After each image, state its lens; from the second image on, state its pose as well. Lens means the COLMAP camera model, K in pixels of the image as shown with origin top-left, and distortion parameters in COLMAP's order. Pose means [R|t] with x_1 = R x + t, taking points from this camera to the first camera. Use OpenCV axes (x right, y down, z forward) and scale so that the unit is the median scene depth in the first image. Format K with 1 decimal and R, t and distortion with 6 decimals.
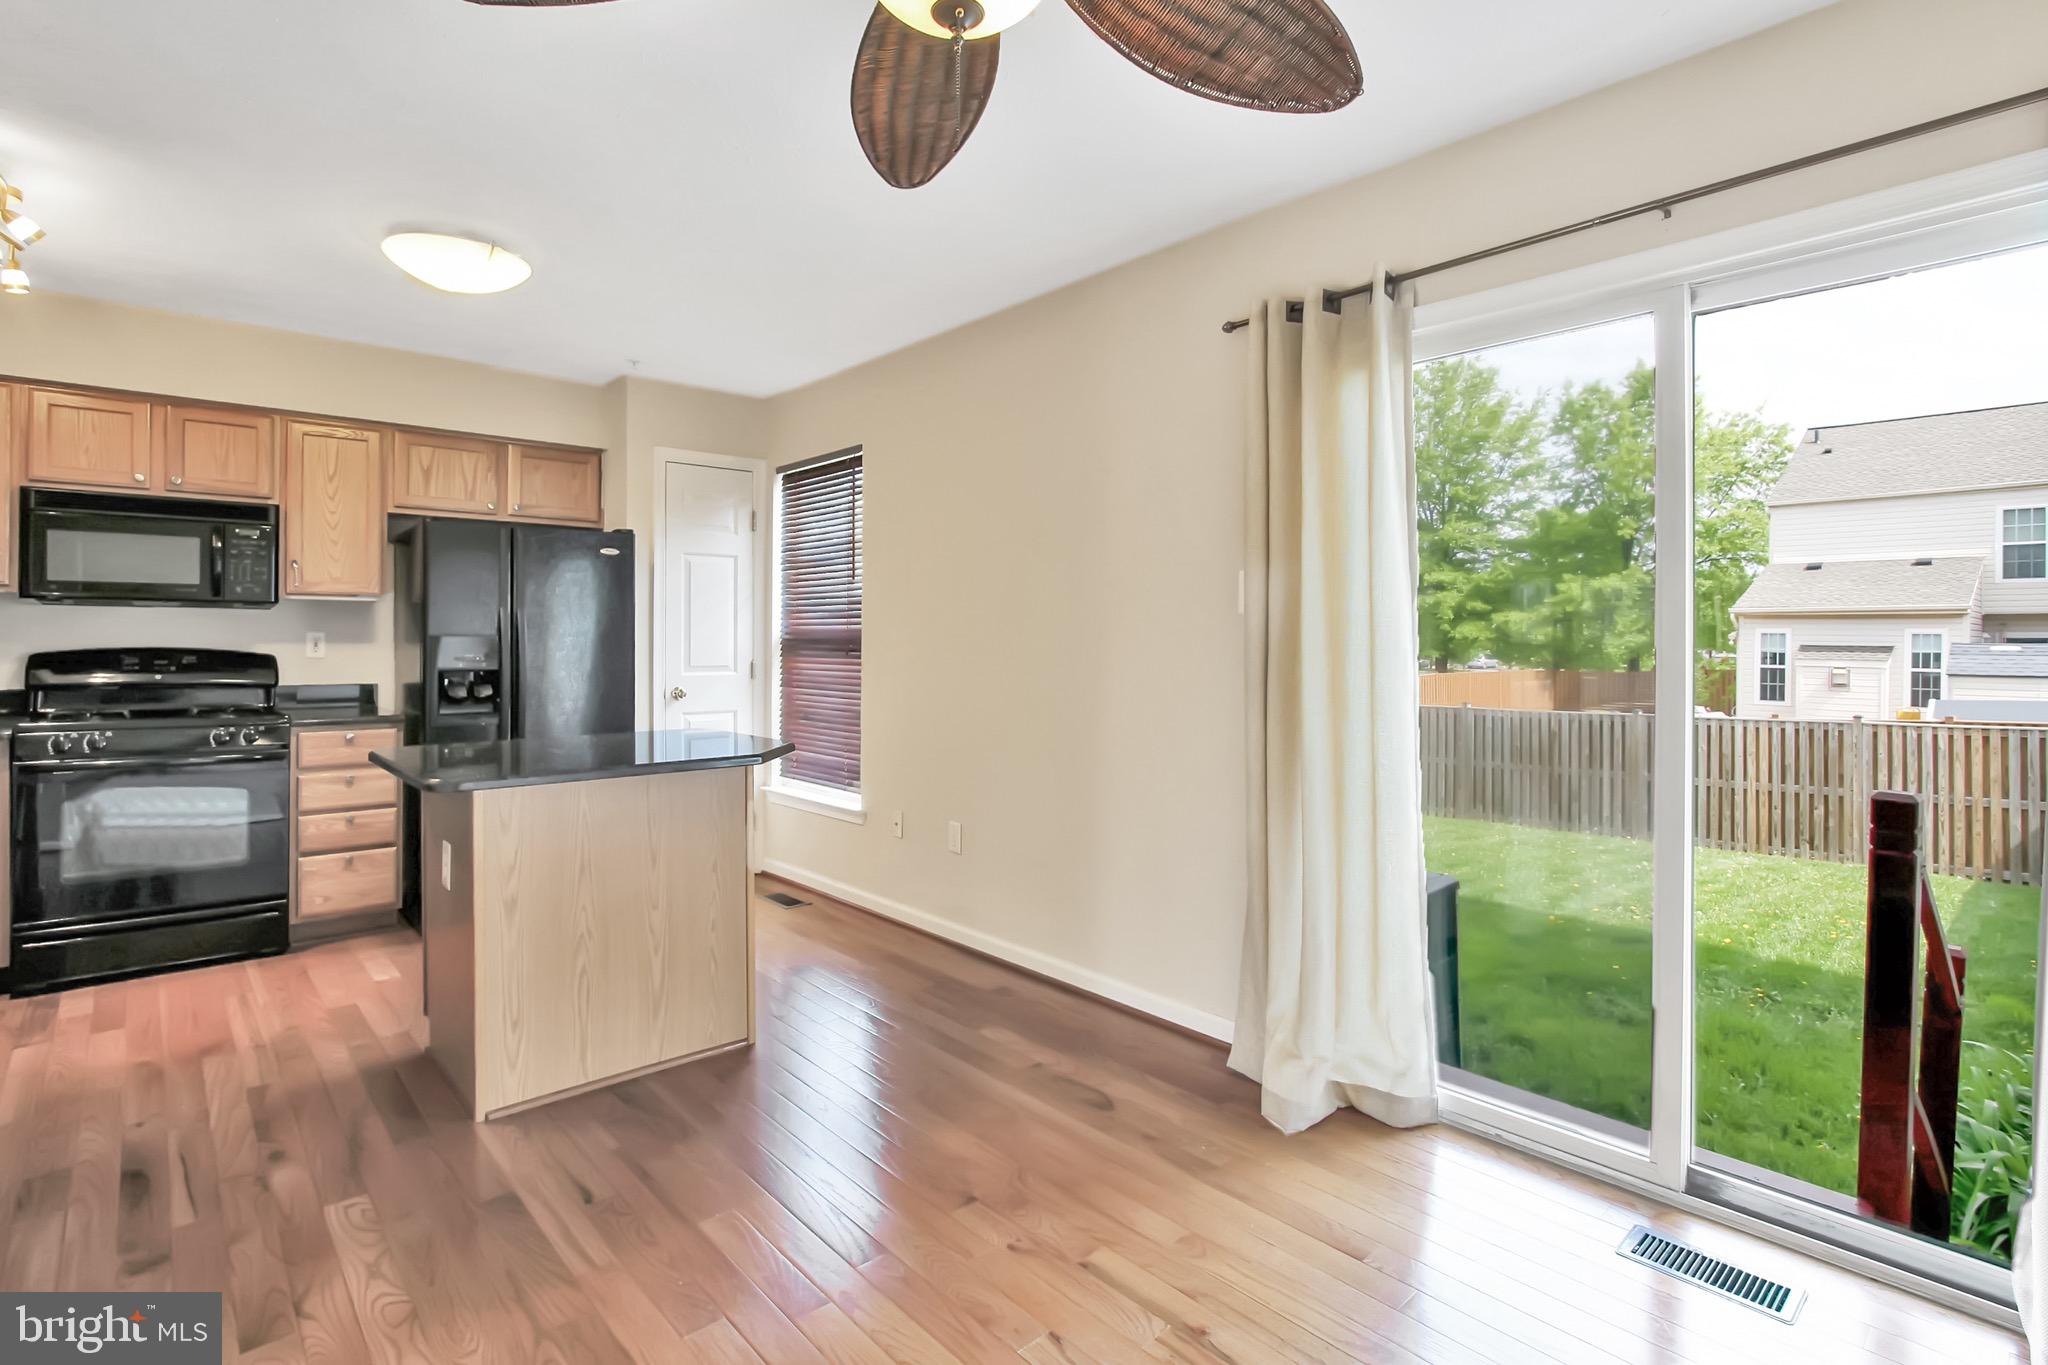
lens RADIAL K [[1000.2, 0, 1023.0], [0, 1000.2, 633.1], [0, 0, 1]] dist [-0.007144, -0.000699]
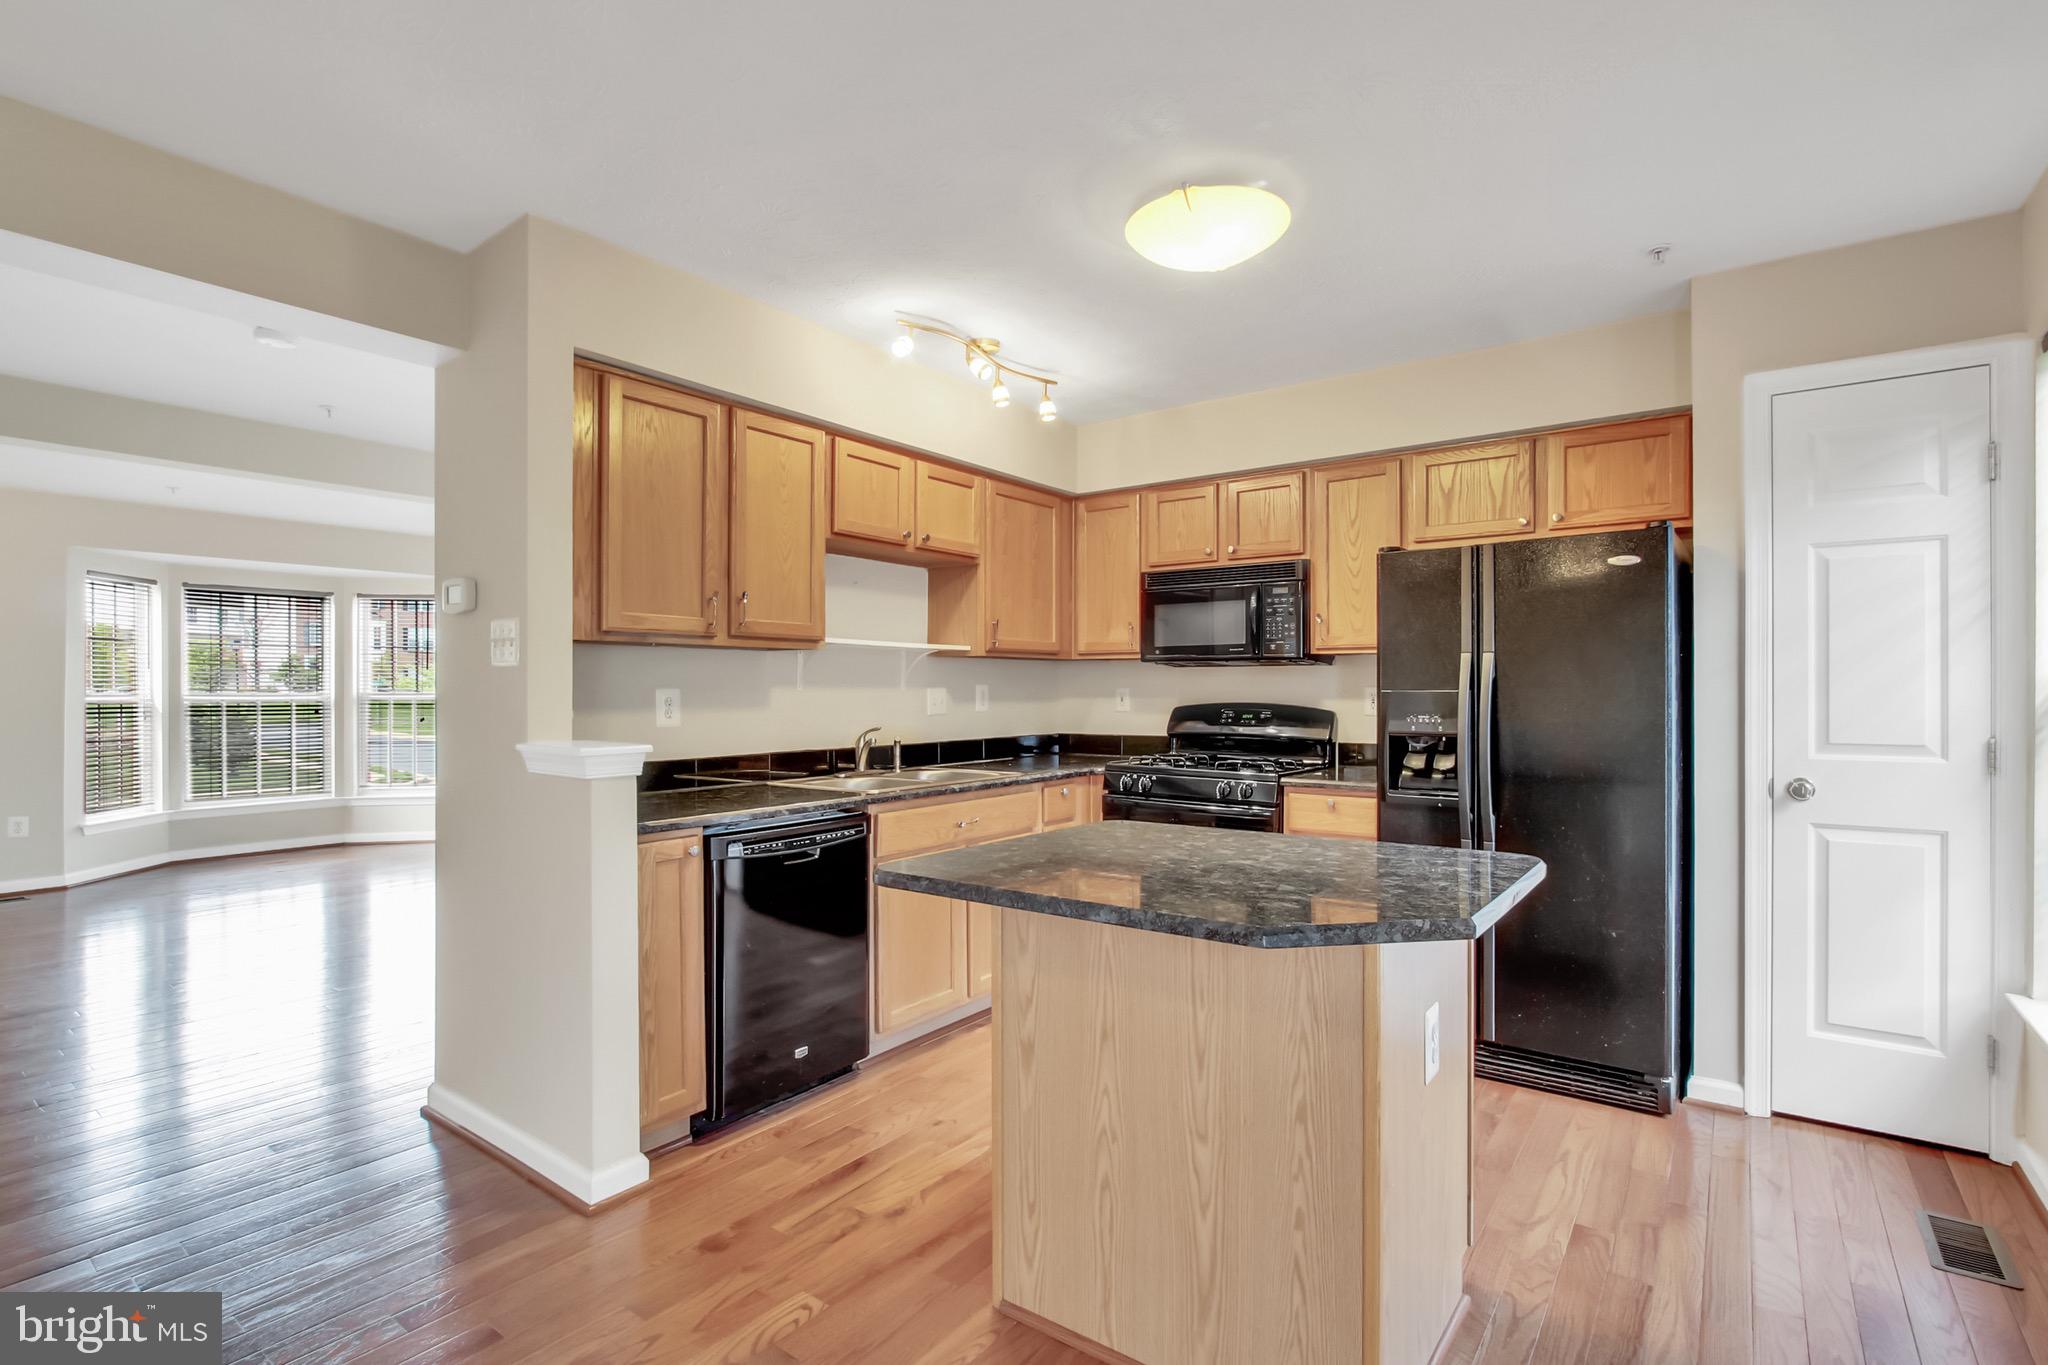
lens RADIAL K [[964.4, 0, 1028.5], [0, 964.4, 698.9], [0, 0, 1]] dist [-0.018510, 0.000572]
pose [[0.208918, 0.002619, -0.977930, 0.126801], [0.005169, 0.999979, 0.003782, 0.004361], [0.977919, -0.005845, 0.208900, 0.555675]]
